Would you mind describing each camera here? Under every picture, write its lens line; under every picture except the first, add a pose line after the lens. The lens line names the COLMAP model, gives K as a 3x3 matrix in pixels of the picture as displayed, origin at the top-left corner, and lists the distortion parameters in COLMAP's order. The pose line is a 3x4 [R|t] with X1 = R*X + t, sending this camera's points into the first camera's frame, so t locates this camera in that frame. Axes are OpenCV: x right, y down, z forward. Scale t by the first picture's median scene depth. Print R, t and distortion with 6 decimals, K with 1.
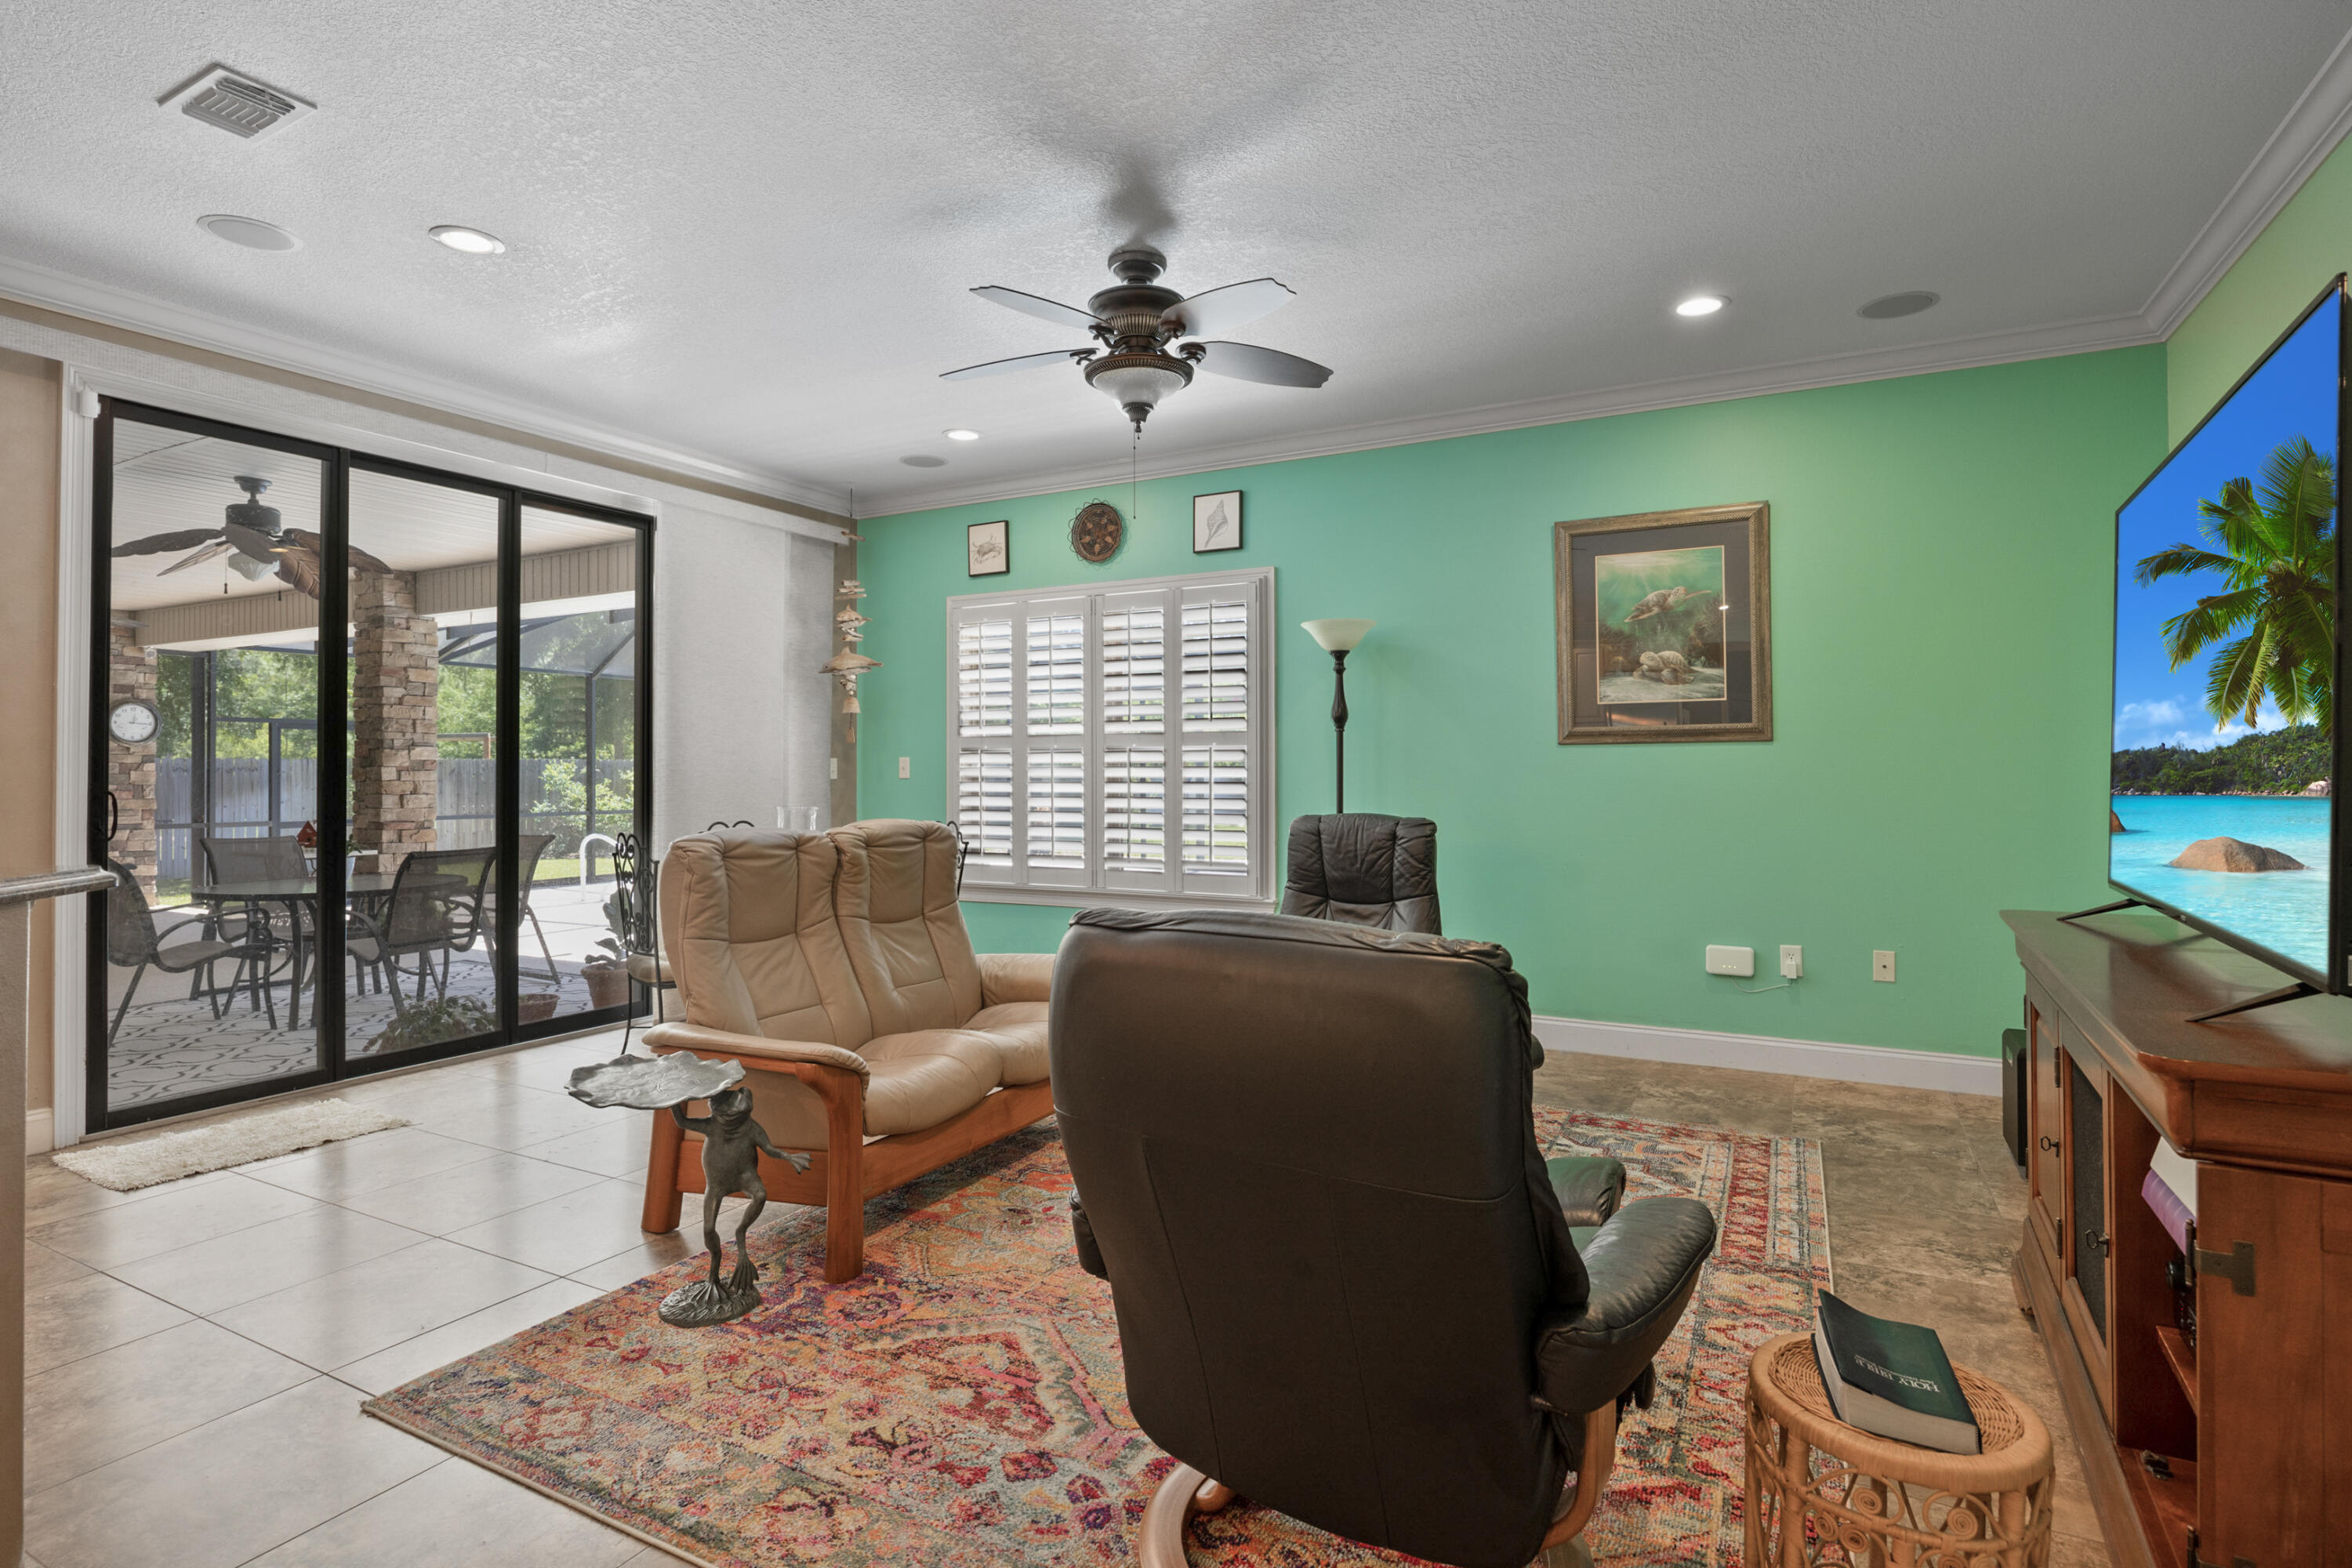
lens RADIAL K [[1177.4, 0, 1172.7], [0, 1177.4, 768.6], [0, 0, 1]] dist [-0.000759, 0.000203]
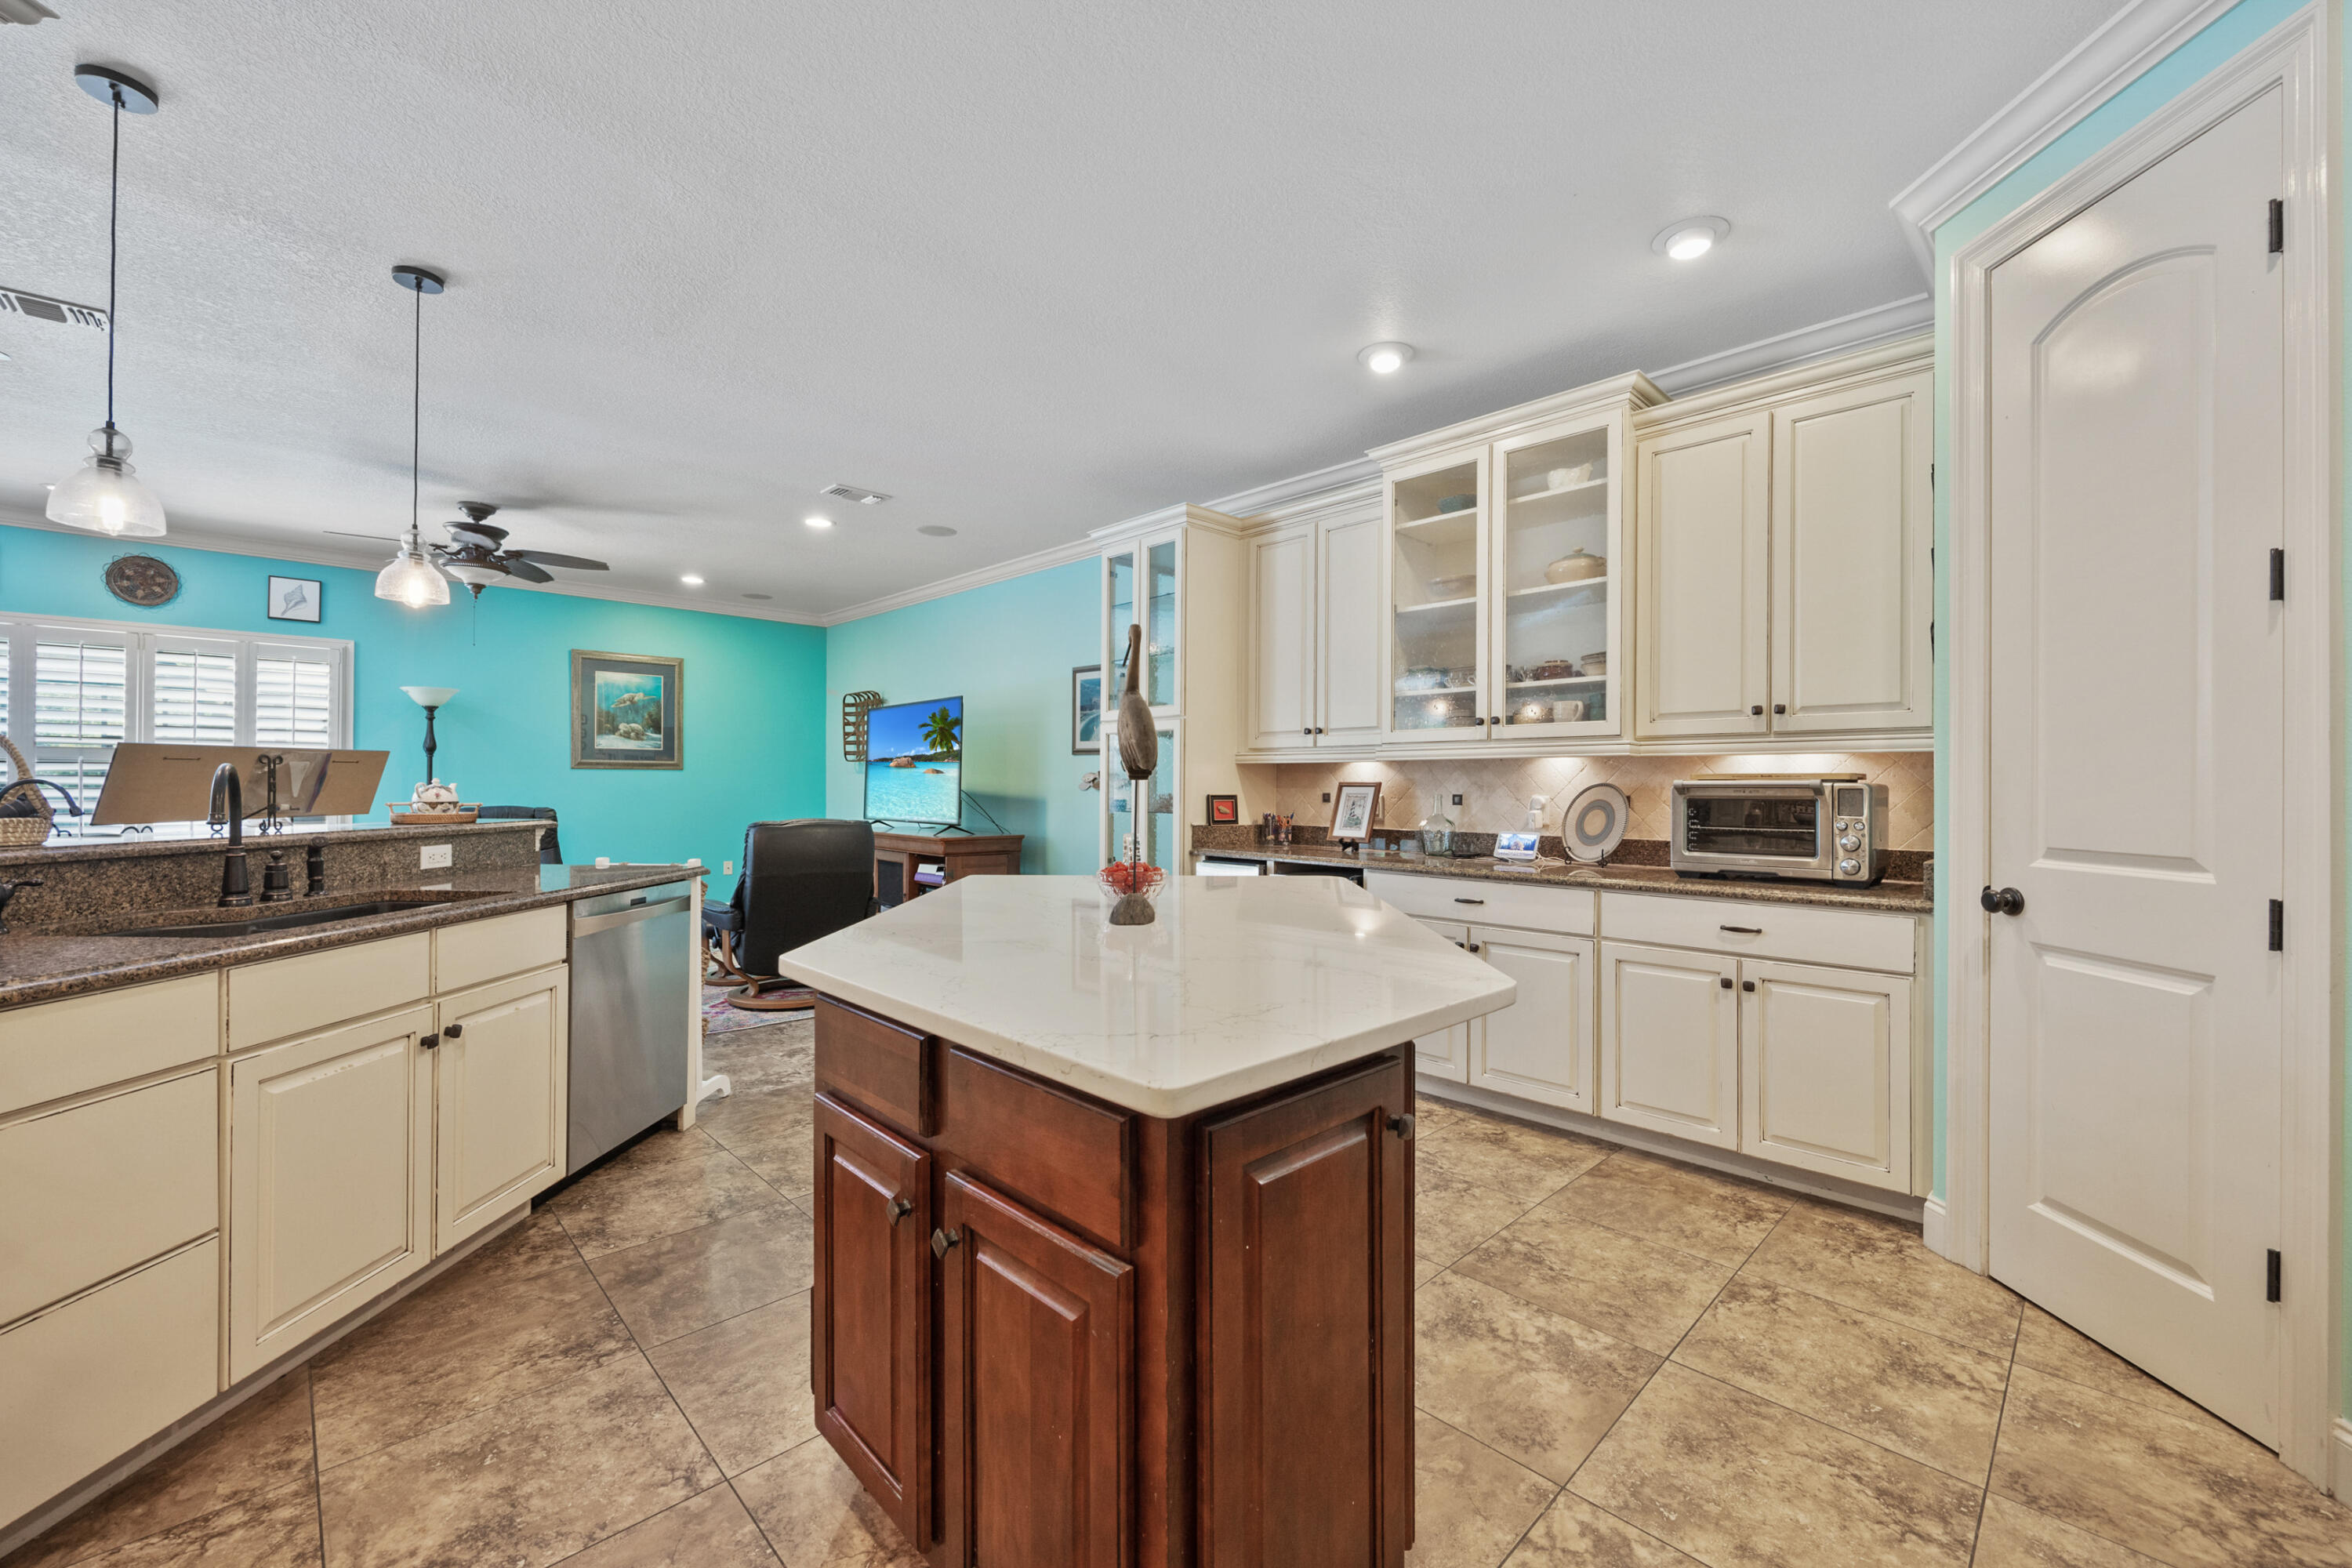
lens RADIAL K [[938.2, 0, 1189.2], [0, 938.2, 784.2], [0, 0, 1]] dist [-0.005006, -0.000198]
pose [[0.290421, 0.007109, 0.956873, -0.916216], [-0.008903, 0.999949, -0.004727, 0.002469], [-0.956858, -0.007146, 0.290469, -0.416074]]
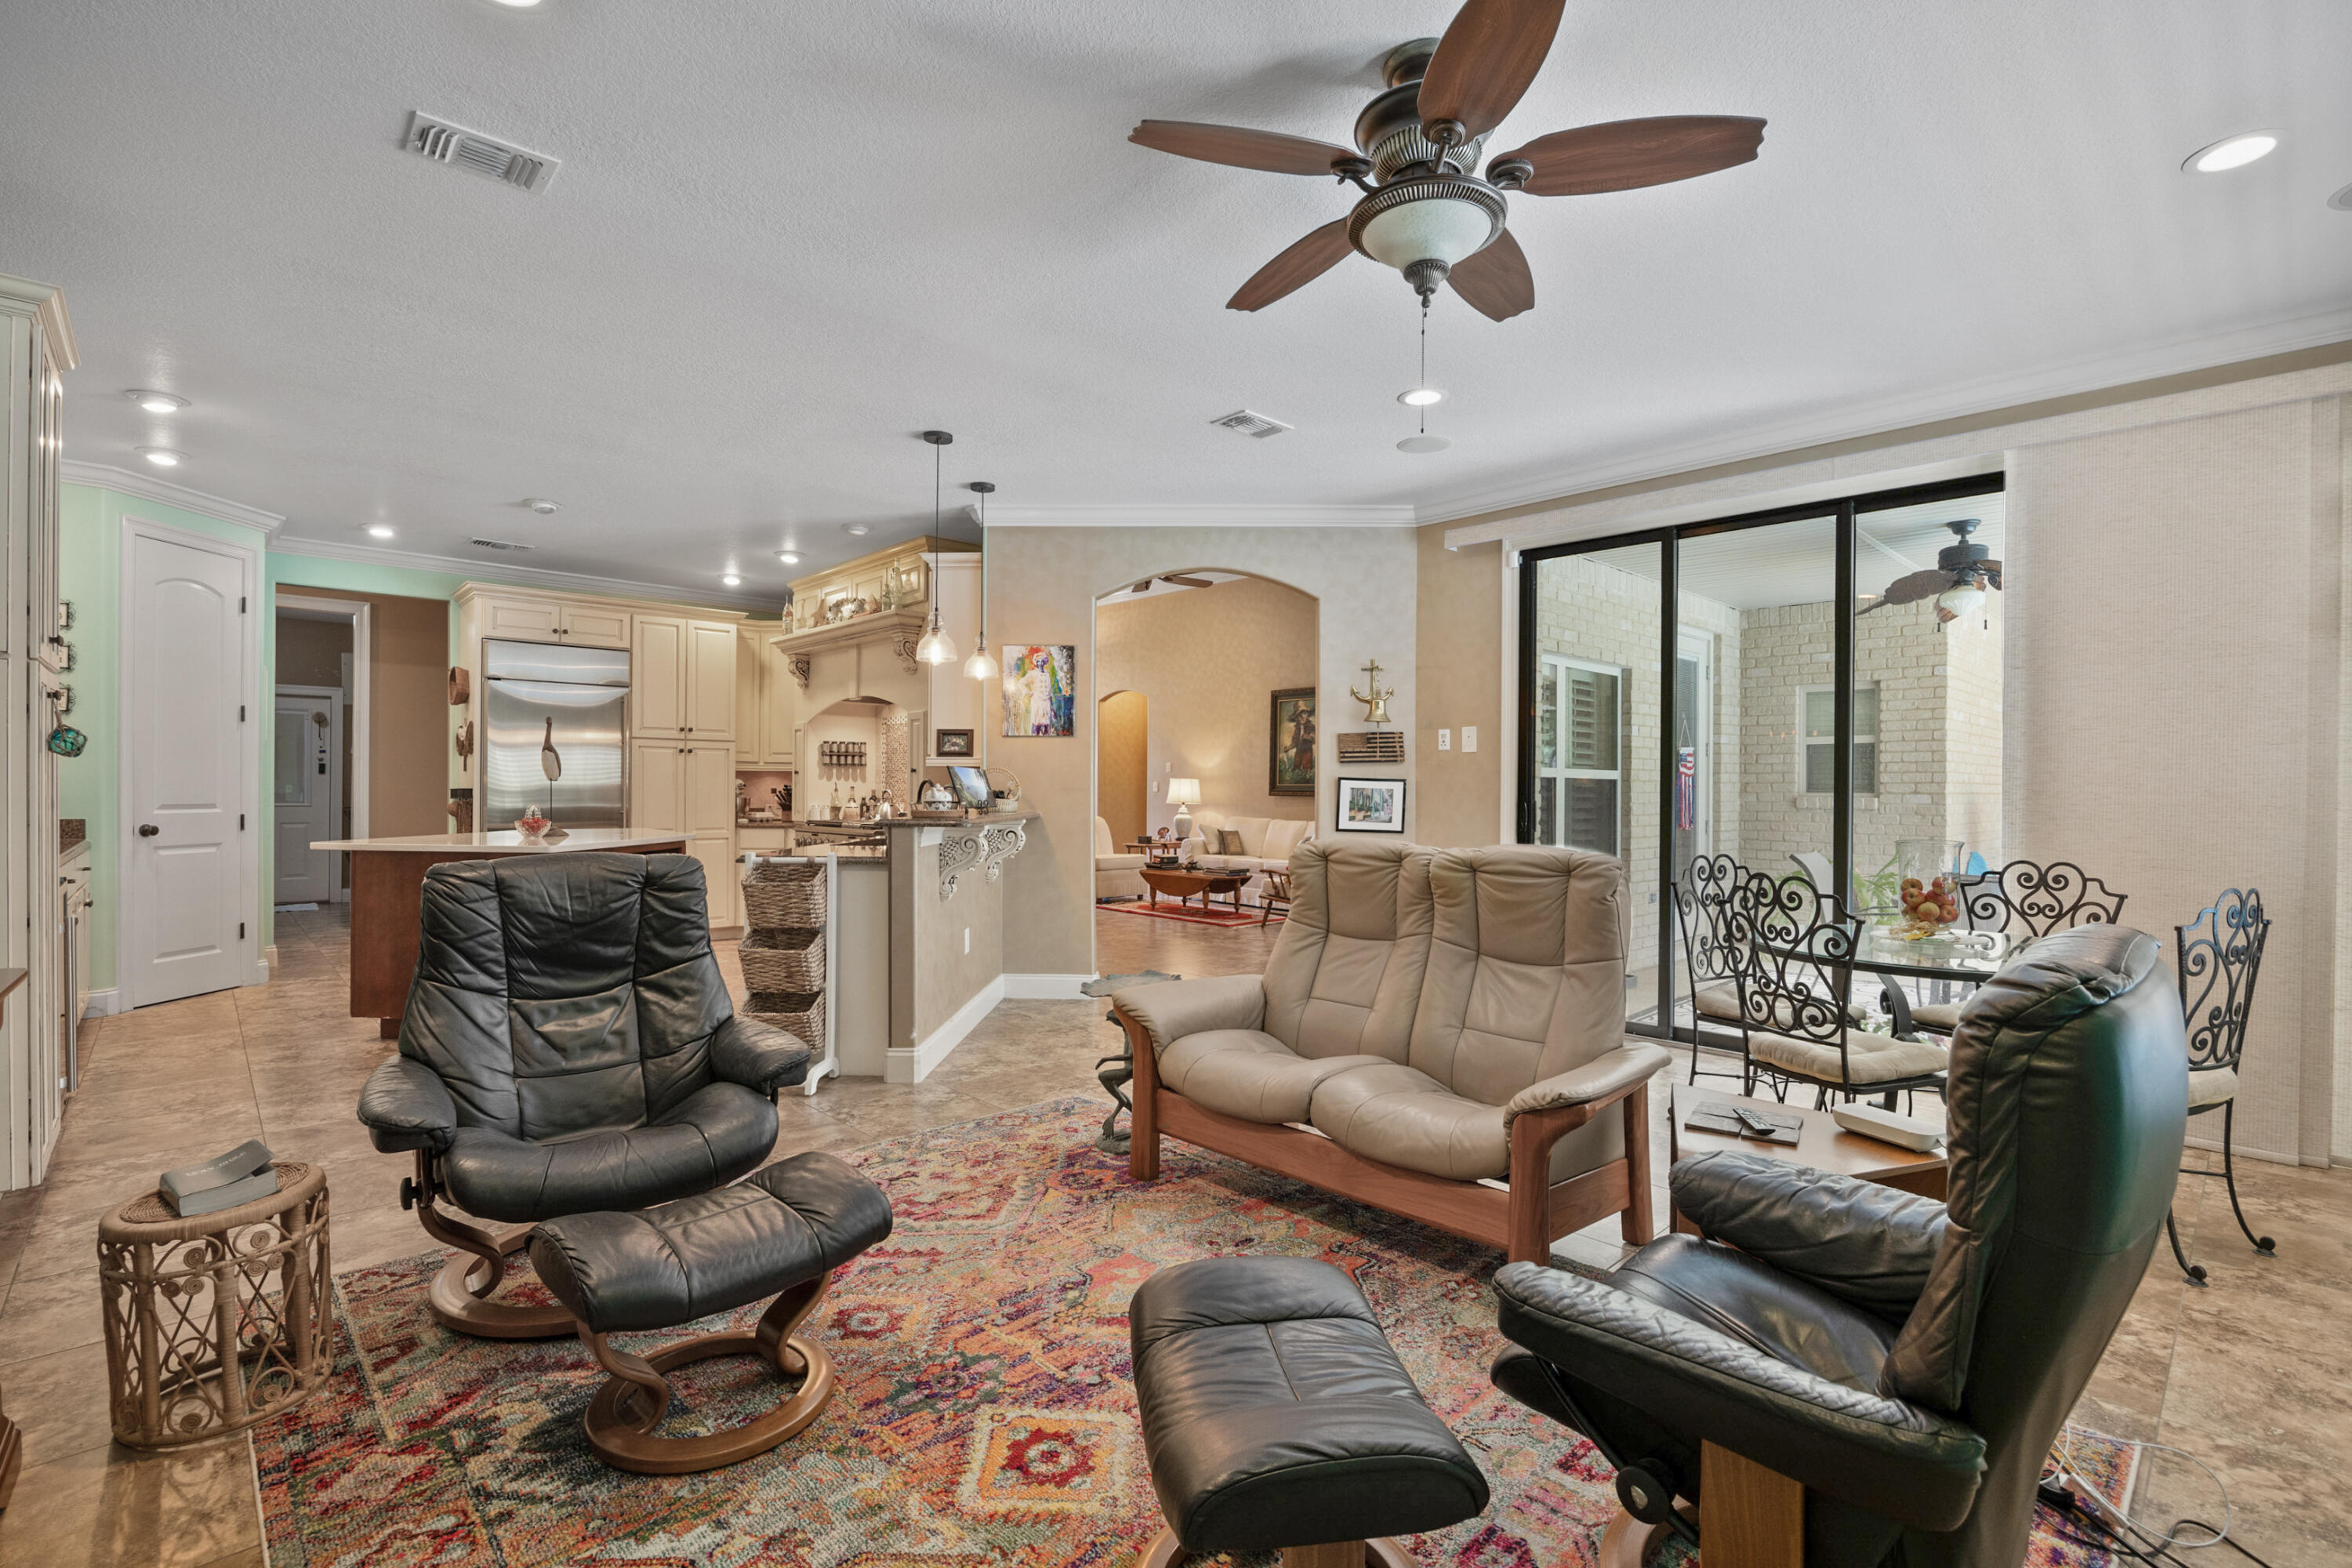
lens RADIAL K [[1058.8, 0, 1177.1], [0, 1058.8, 789.2], [0, 0, 1]] dist [-0.014941, 0.000095]
pose [[-0.311702, -0.000648, -0.950180, 0.507140], [-0.004772, 0.999988, 0.000883, 0.003285], [0.950168, 0.004809, -0.311701, 0.872098]]
